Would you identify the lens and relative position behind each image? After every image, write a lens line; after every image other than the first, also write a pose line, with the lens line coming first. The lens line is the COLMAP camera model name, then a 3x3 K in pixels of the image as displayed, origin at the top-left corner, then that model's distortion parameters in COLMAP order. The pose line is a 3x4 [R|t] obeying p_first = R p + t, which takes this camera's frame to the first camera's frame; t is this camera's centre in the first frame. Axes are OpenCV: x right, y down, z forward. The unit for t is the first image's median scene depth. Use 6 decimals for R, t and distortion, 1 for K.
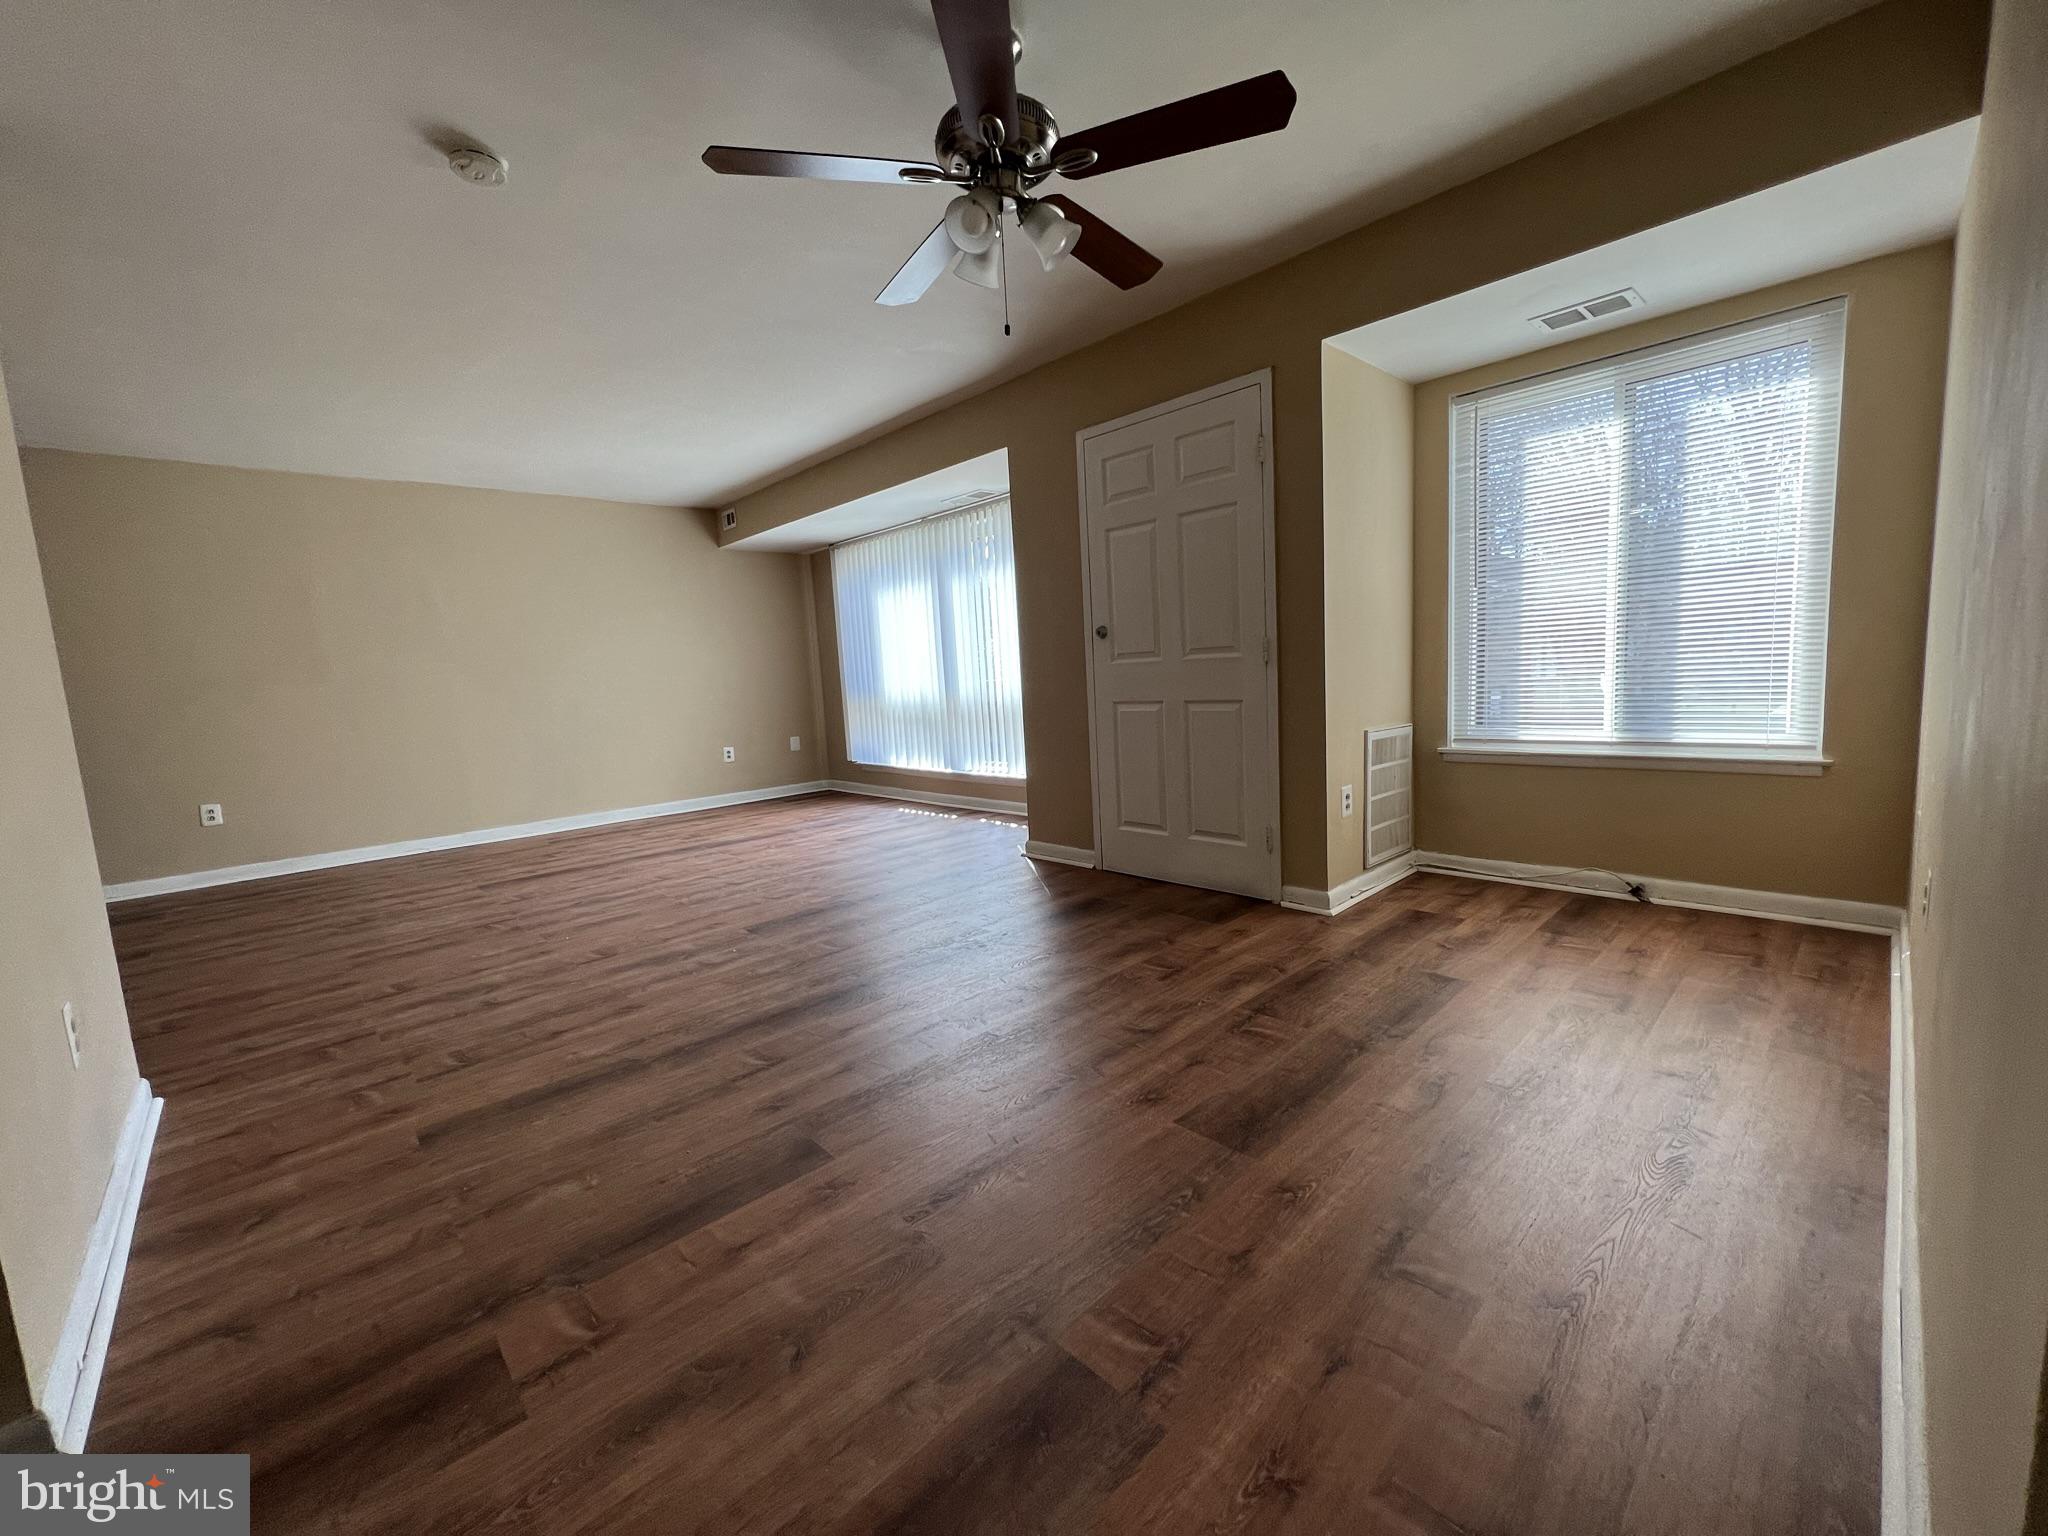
lens RADIAL K [[817.6, 0, 1021.3], [0, 817.6, 764.2], [0, 0, 1]] dist [-0.000967, 0.000387]
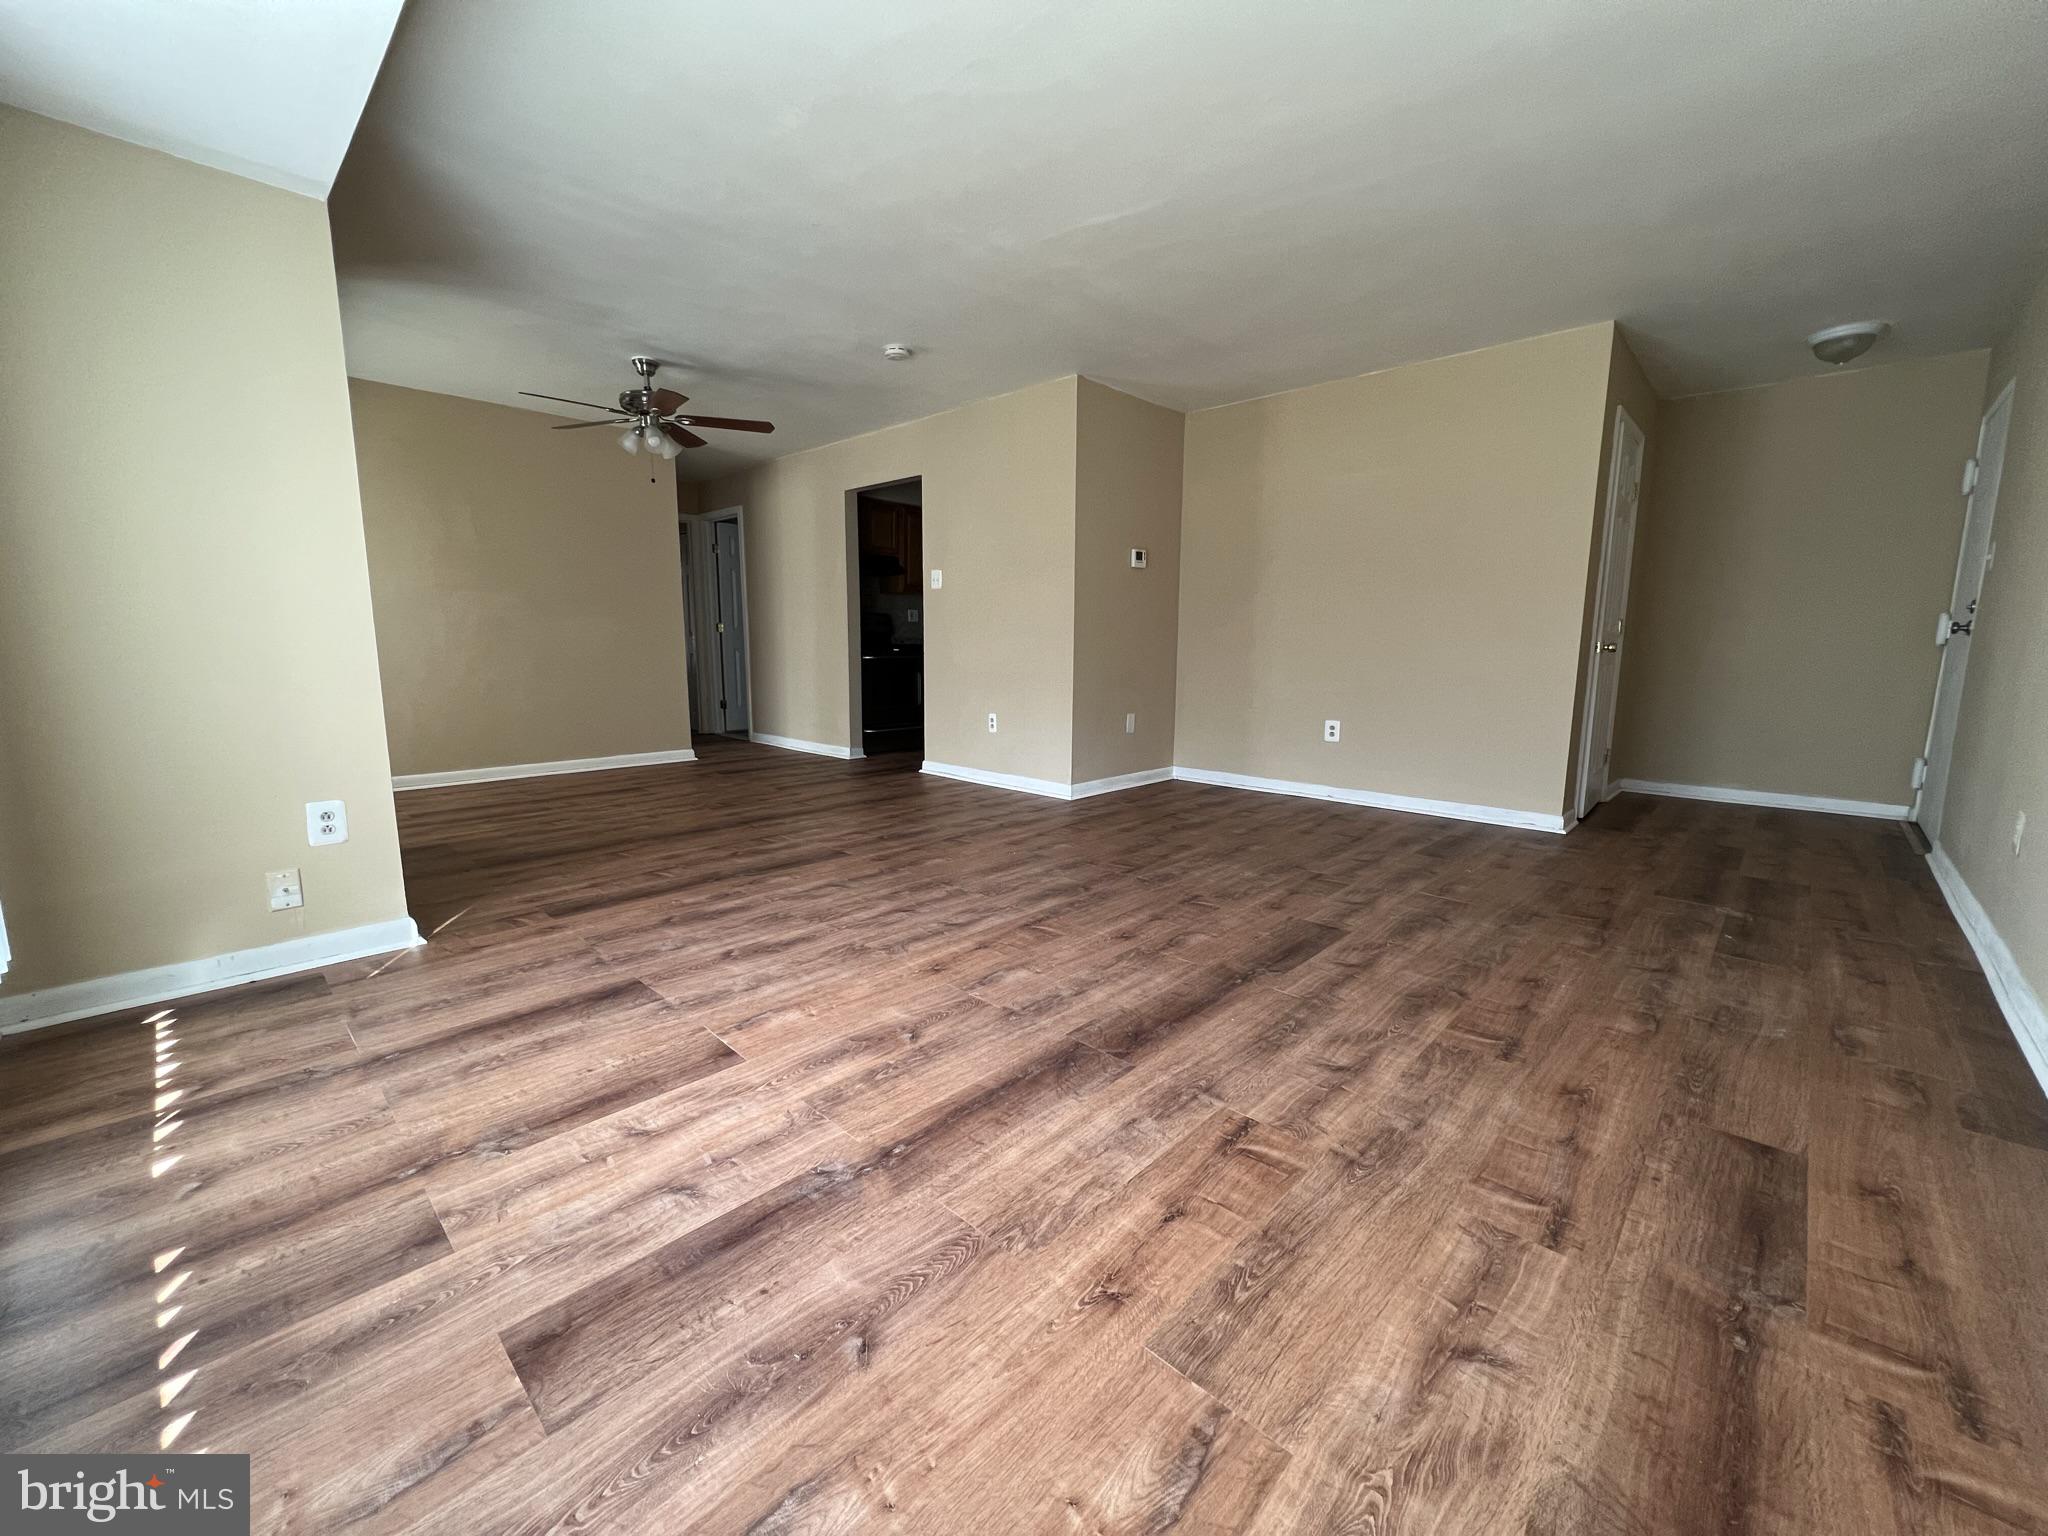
lens RADIAL K [[817.6, 0, 1021.3], [0, 817.6, 764.2], [0, 0, 1]] dist [-0.000967, 0.000387]
pose [[-0.997478, 0.056861, -0.042476, -0.564797], [0.043430, 0.962341, 0.268353, -0.205732], [0.056136, 0.265831, -0.962384, 2.167697]]
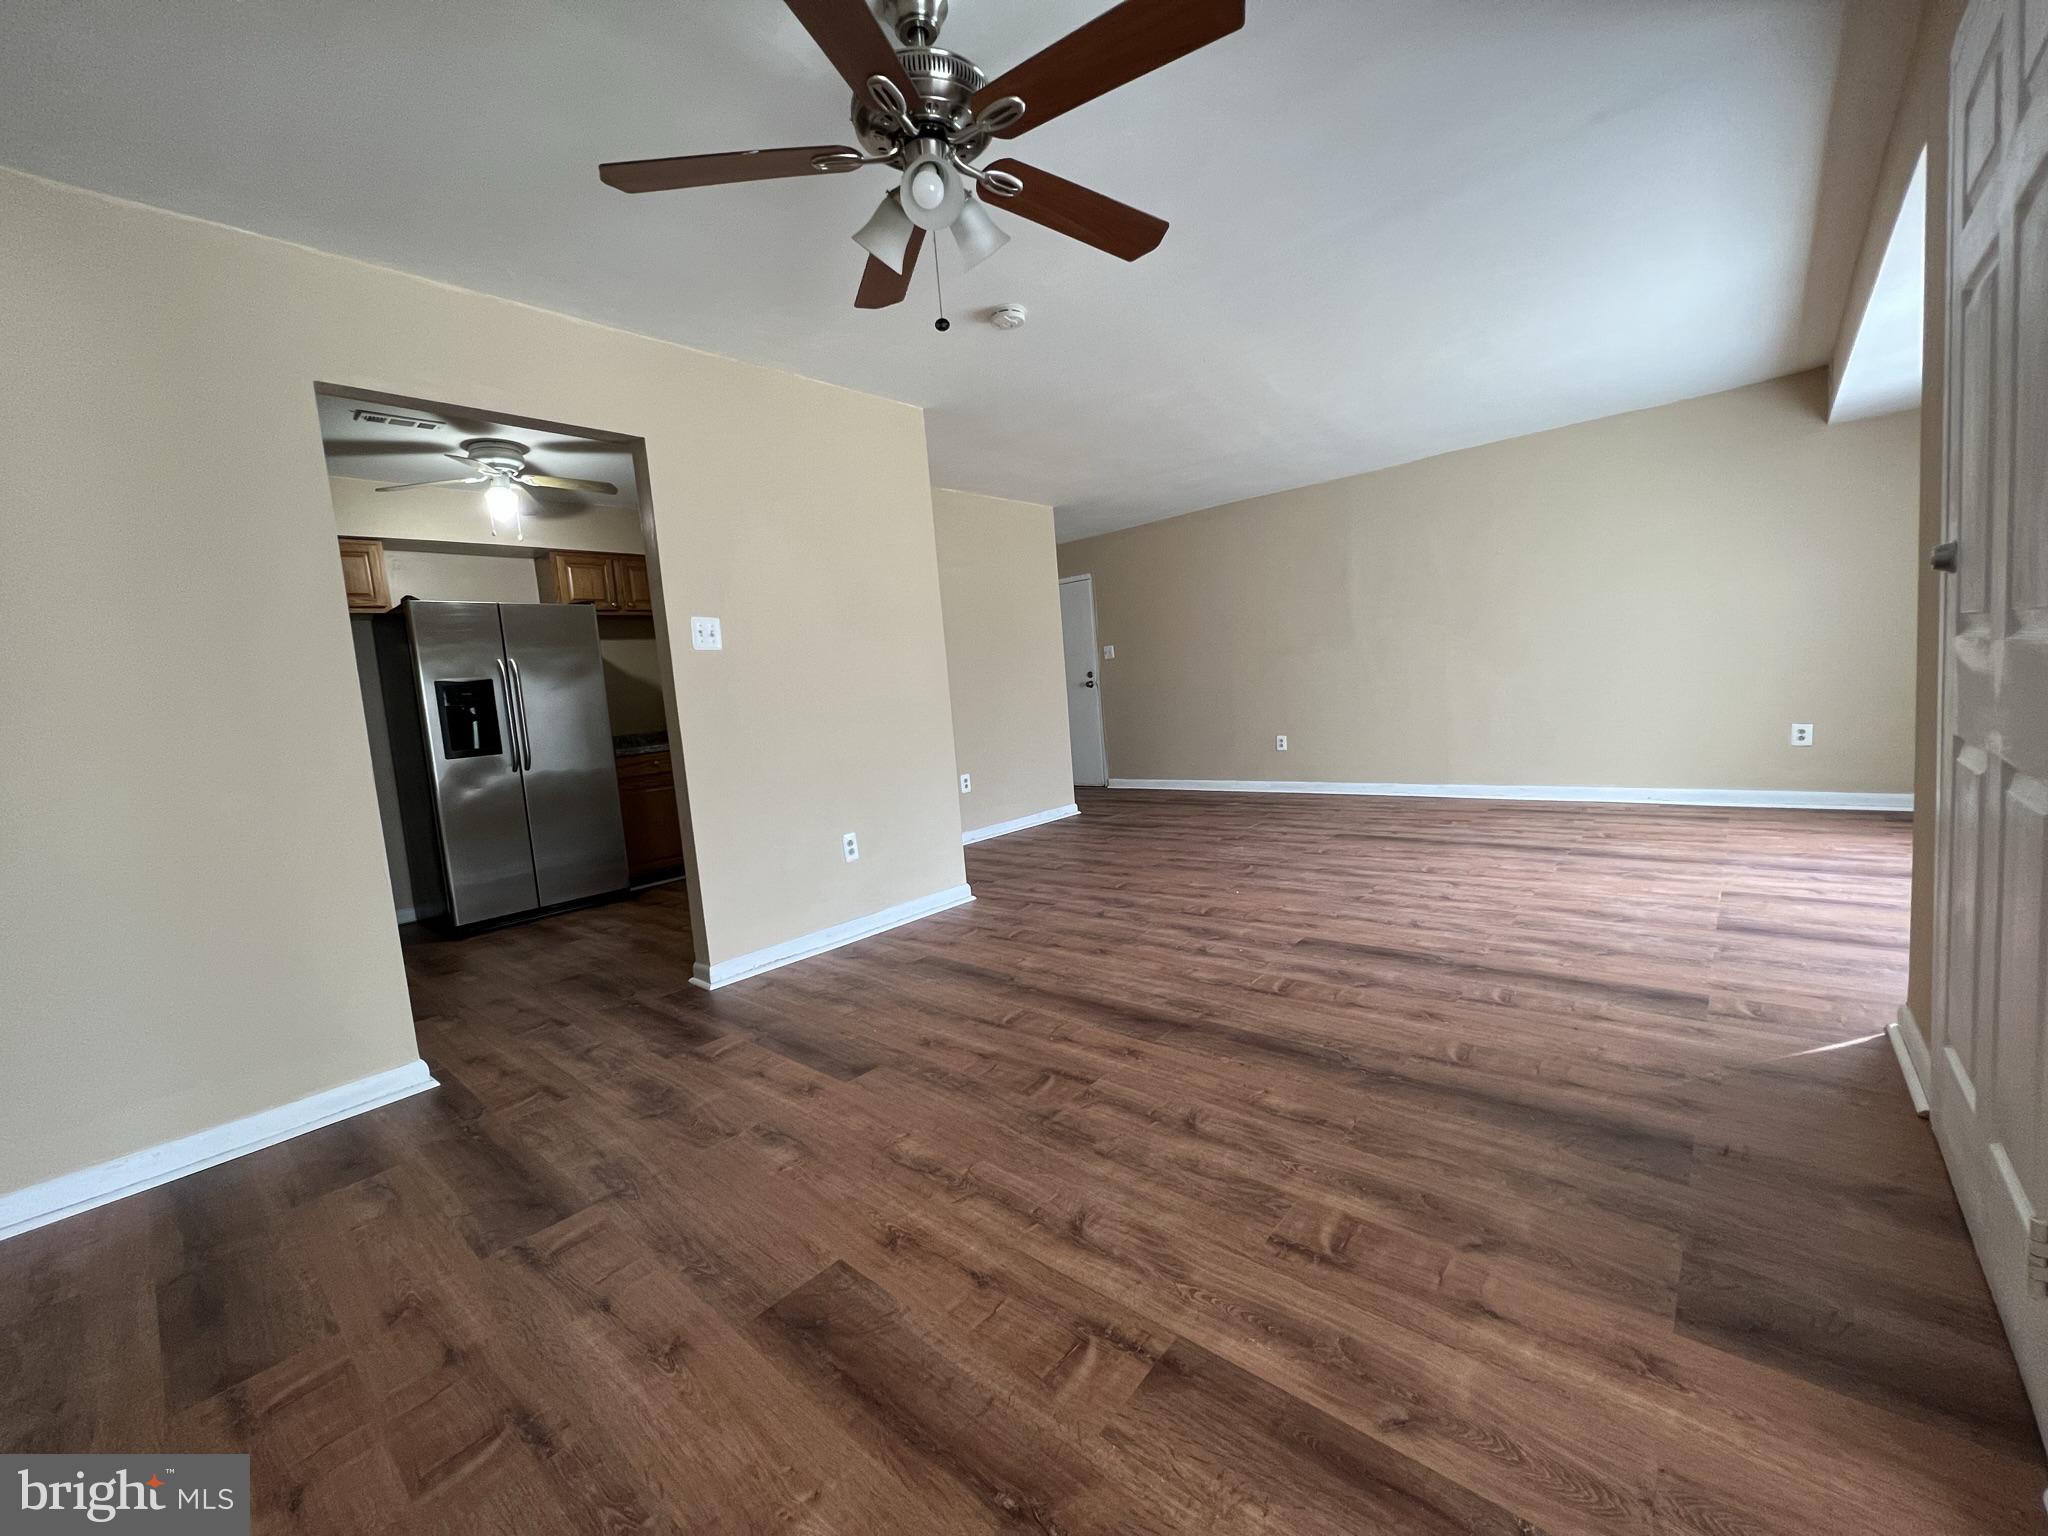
lens RADIAL K [[817.6, 0, 1021.3], [0, 817.6, 764.2], [0, 0, 1]] dist [-0.000967, 0.000387]
pose [[0.093839, 0.140525, -0.985620, 0.562231], [-0.041659, 0.989676, 0.137137, -0.118302], [0.994715, 0.028191, 0.098724, 0.624924]]
